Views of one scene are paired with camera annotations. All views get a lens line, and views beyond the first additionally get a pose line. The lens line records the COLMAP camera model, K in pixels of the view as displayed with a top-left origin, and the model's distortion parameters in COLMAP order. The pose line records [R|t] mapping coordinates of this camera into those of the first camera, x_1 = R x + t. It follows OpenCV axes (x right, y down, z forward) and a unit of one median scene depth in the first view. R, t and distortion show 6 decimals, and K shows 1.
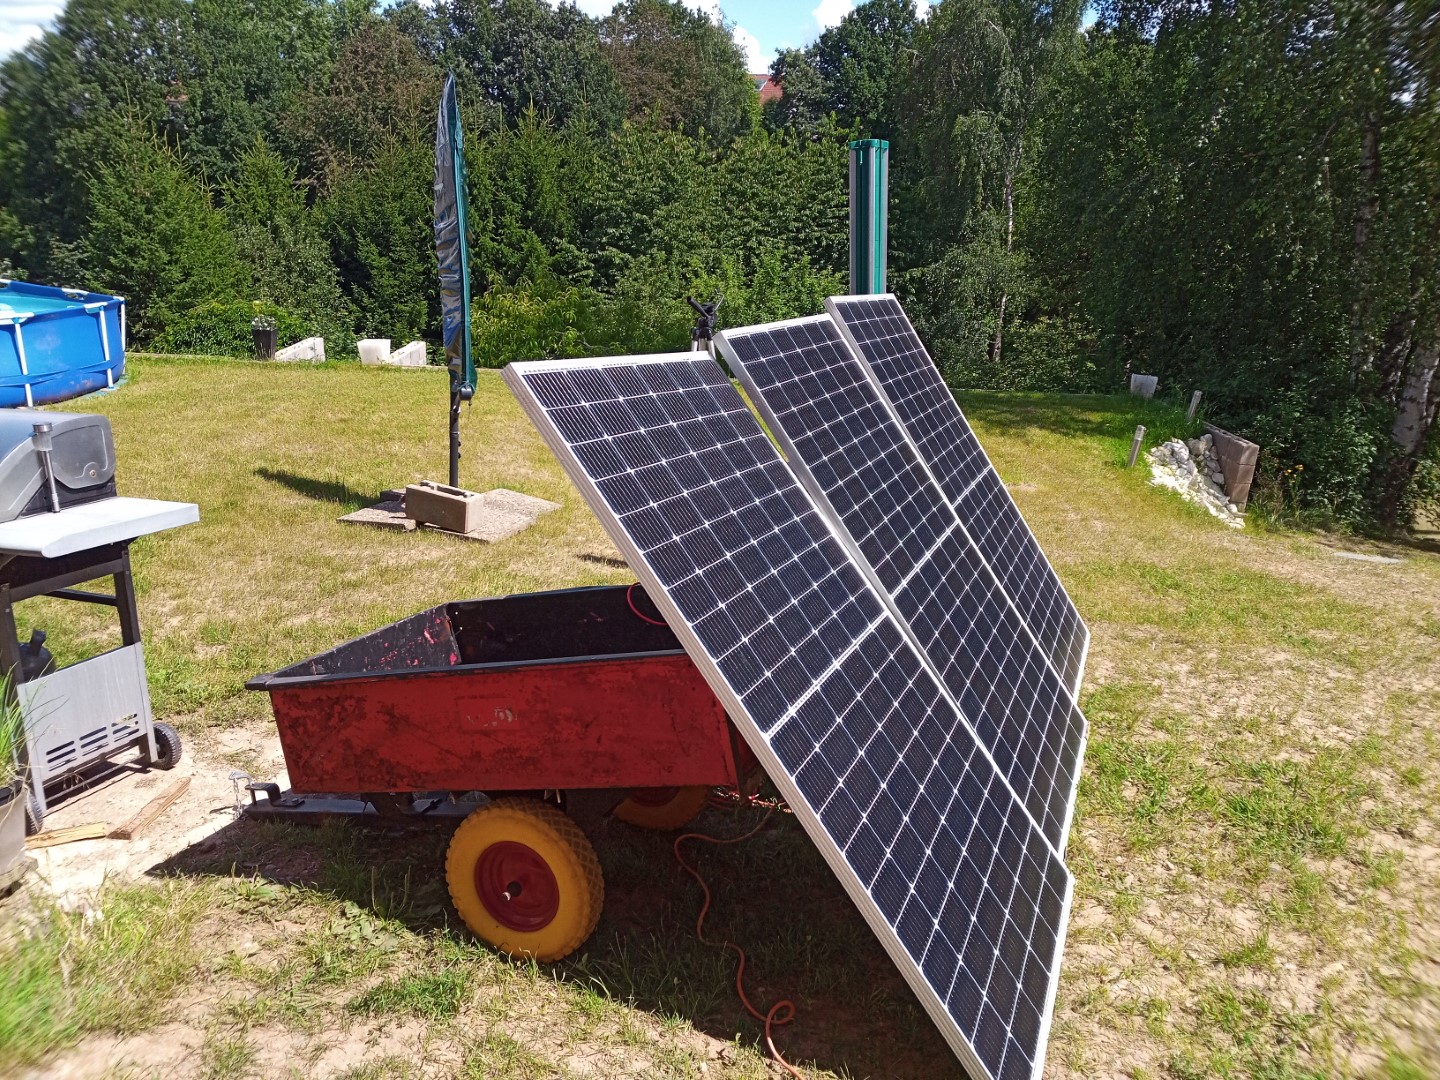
lens RADIAL K [[1141.0, 0, 722.0], [0, 1141.0, 542.3], [0, 0, 1]] dist [0.007720, -0.052216]
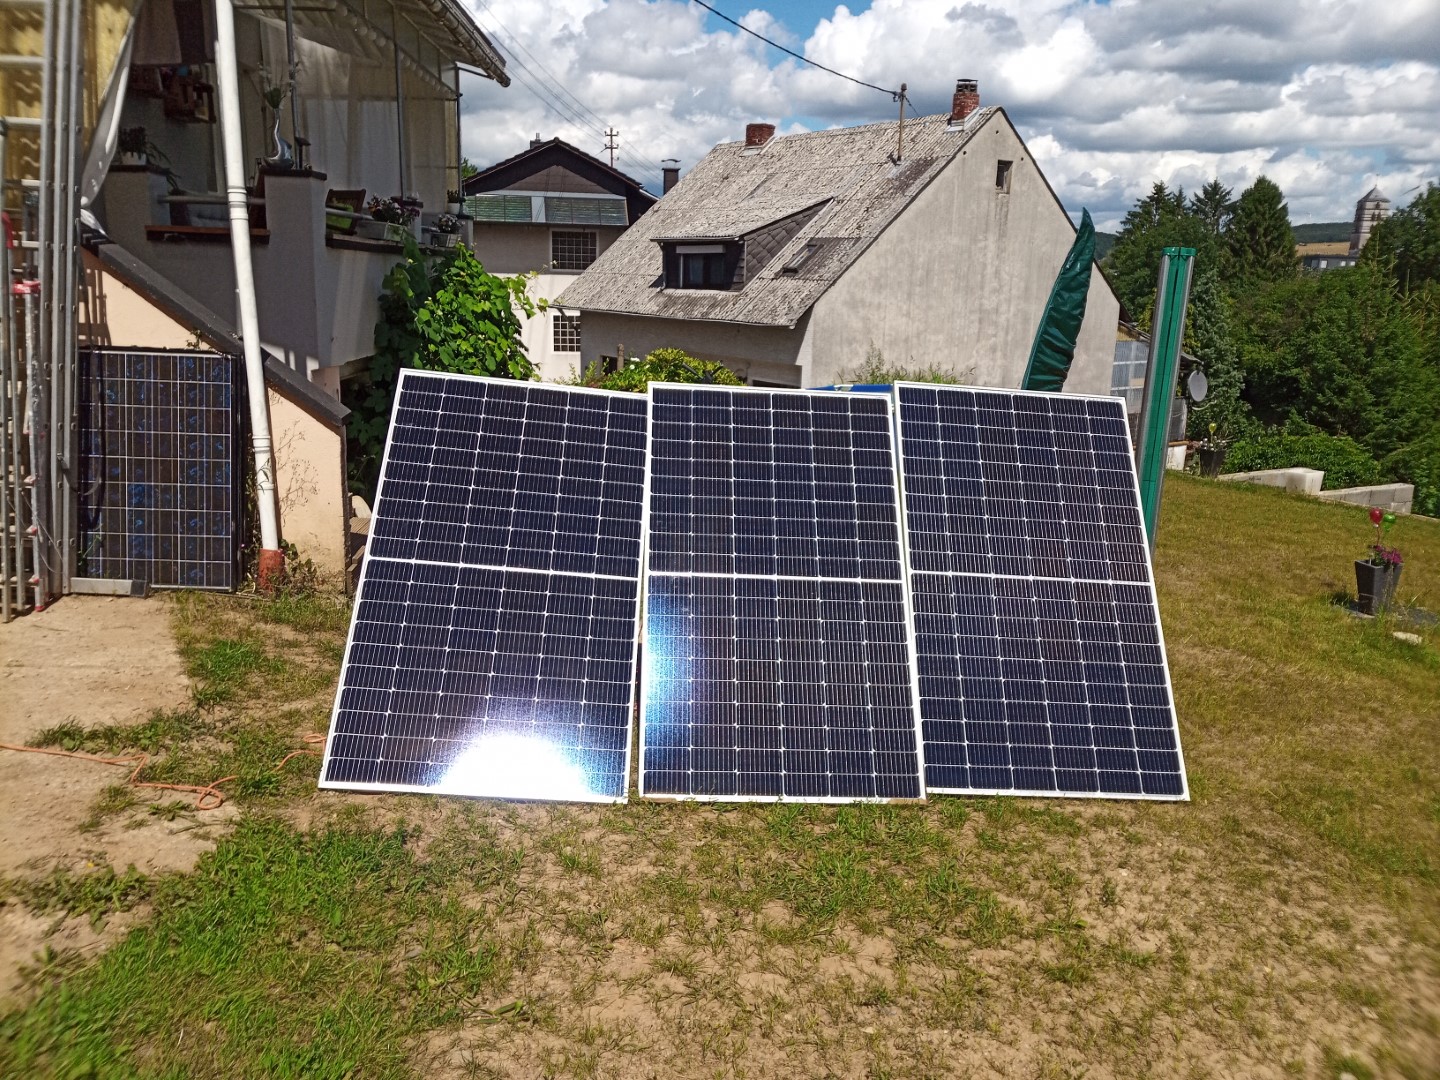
lens RADIAL K [[1141.0, 0, 721.6], [0, 1141.0, 539.5], [0, 0, 1]] dist [0.007720, -0.052216]
pose [[0.449121, 0.159297, -0.879156, 0.169249], [-0.269597, 0.962276, 0.036632, -0.008591], [0.851826, 0.220566, 0.475125, 0.046339]]
